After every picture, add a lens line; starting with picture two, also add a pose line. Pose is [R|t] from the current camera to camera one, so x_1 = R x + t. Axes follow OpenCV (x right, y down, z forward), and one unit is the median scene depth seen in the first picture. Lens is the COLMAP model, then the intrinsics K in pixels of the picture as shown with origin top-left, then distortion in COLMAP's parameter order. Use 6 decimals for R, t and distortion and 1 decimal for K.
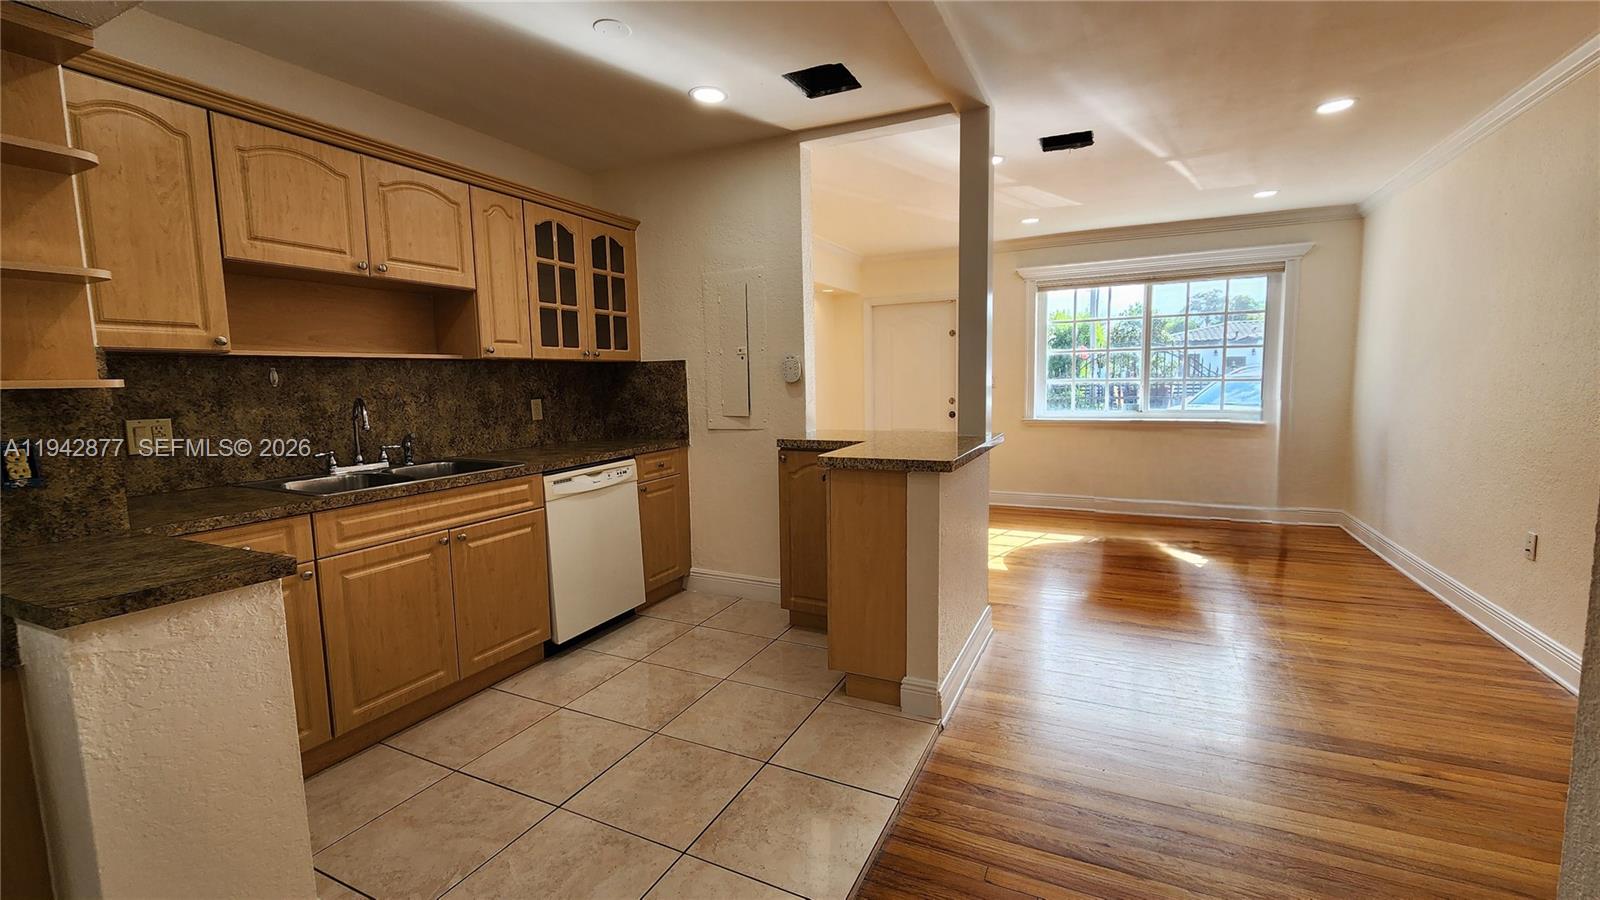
lens RADIAL K [[660.3, 0, 801.8], [0, 660.3, 447.9], [0, 0, 1]] dist [0.000690, -0.000077]
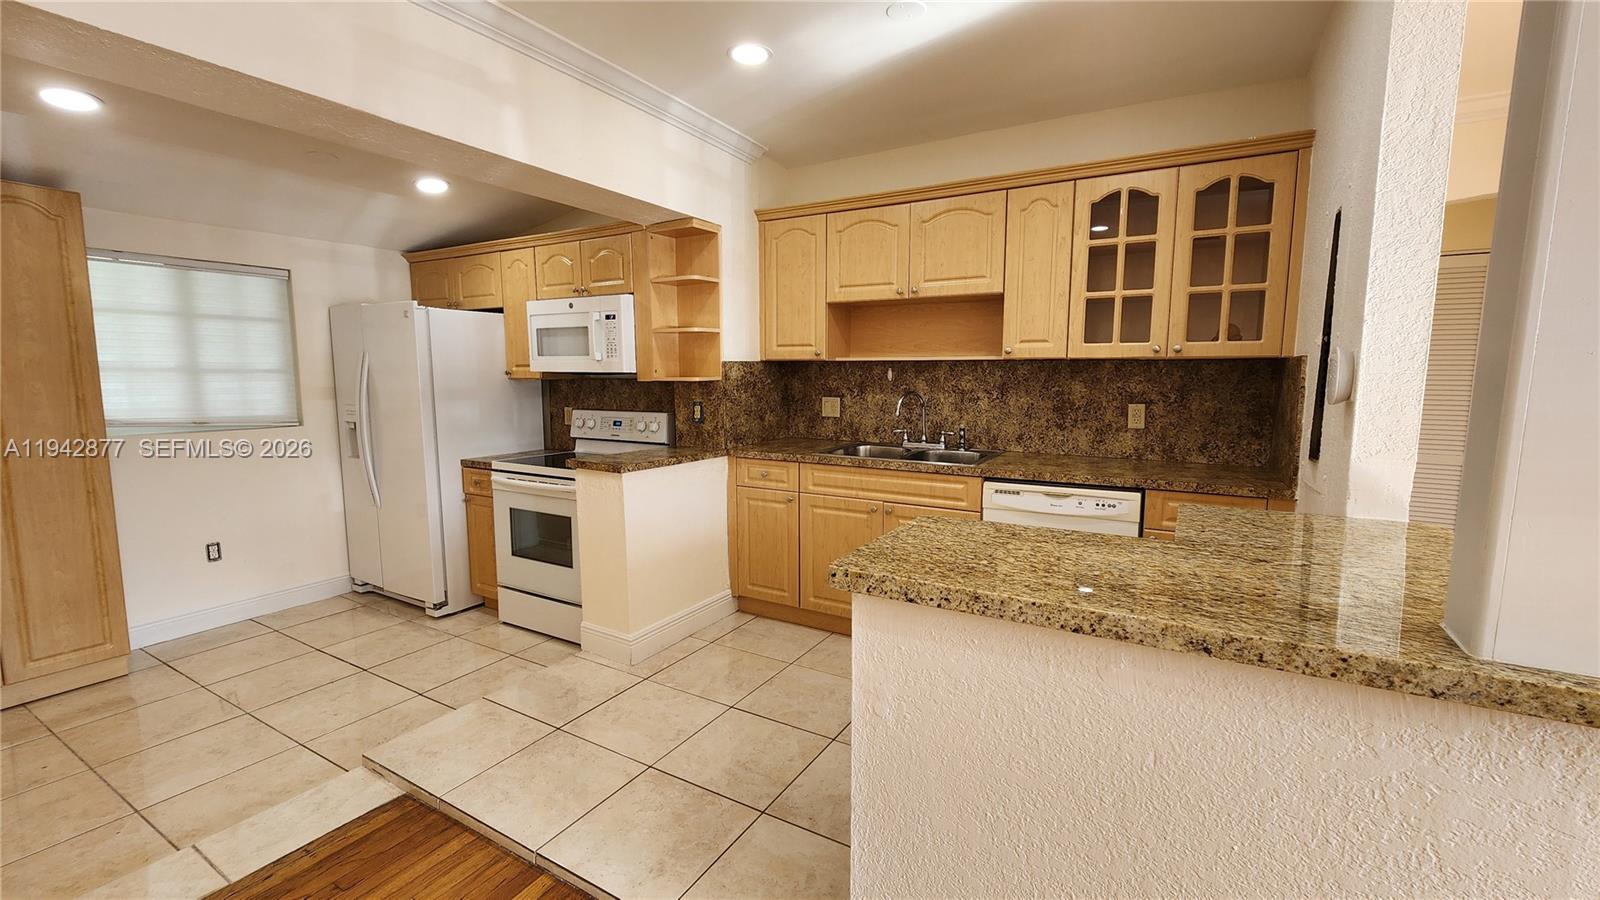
lens RADIAL K [[660.3, 0, 799.0], [0, 660.3, 445.6], [0, 0, 1]] dist [0.000690, -0.000077]
pose [[-0.085081, 0.130049, -0.987850, 0.586864], [-0.105065, 0.984747, 0.138690, -0.115422], [0.990819, 0.115588, -0.070120, 0.796976]]
